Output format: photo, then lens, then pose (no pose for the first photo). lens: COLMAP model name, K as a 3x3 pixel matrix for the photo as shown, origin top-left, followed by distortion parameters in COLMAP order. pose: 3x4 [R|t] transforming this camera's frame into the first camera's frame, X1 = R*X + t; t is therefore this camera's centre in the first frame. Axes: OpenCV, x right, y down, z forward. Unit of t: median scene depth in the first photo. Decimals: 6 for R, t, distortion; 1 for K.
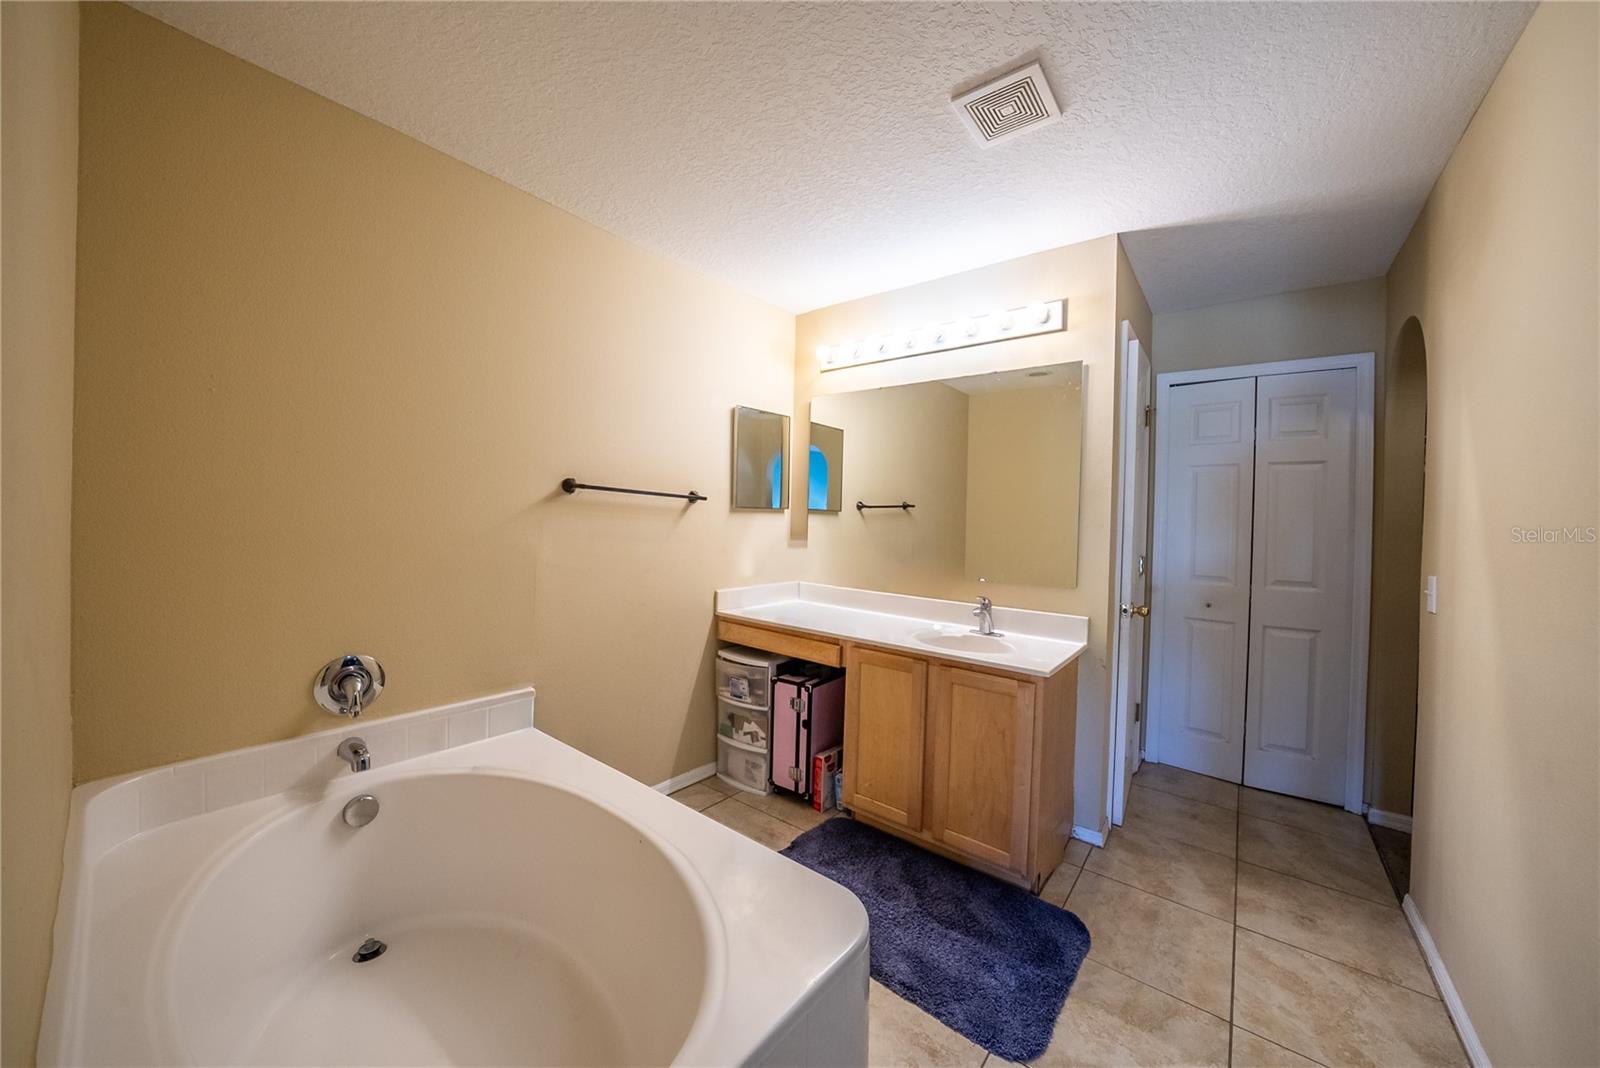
lens RADIAL K [[561.1, 0, 812.3], [0, 561.1, 532.2], [0, 0, 1]] dist [-0.023358, 0.002682]
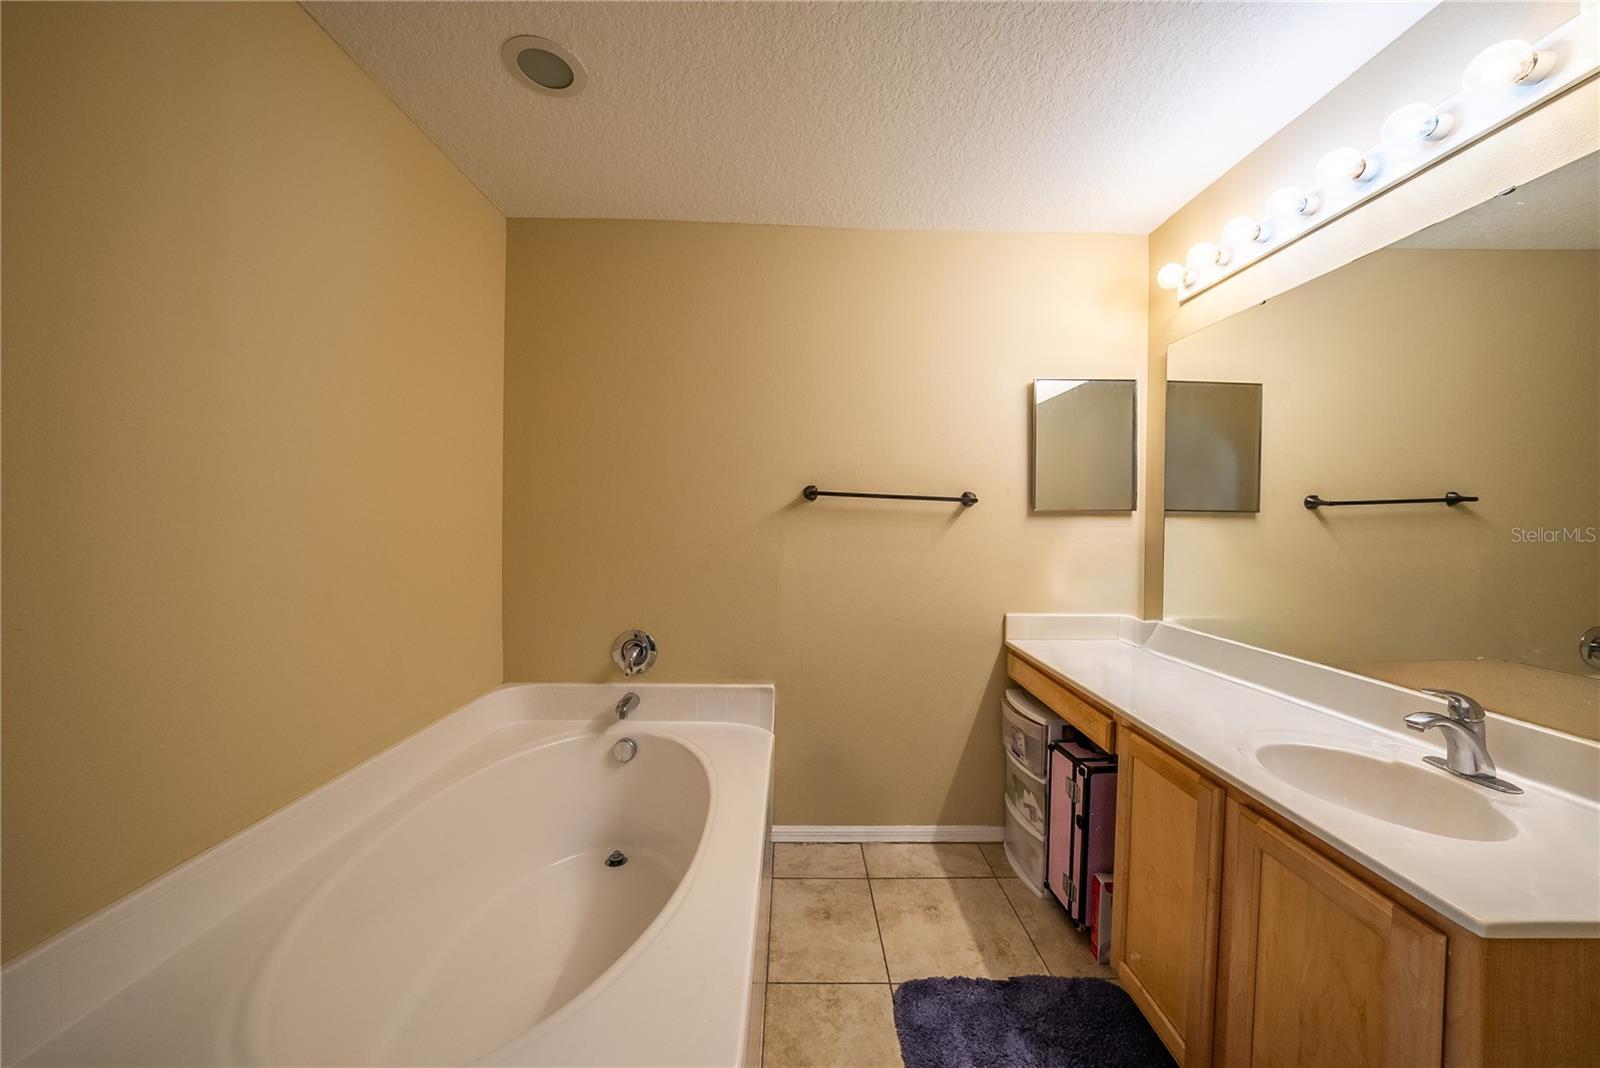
lens RADIAL K [[561.1, 0, 796.7], [0, 561.1, 536.4], [0, 0, 1]] dist [-0.023358, 0.002682]
pose [[0.639109, 0.005301, -0.769098, 0.284332], [-0.013411, 0.999901, -0.004253, -0.000281], [0.768999, 0.013032, 0.639117, 0.288050]]
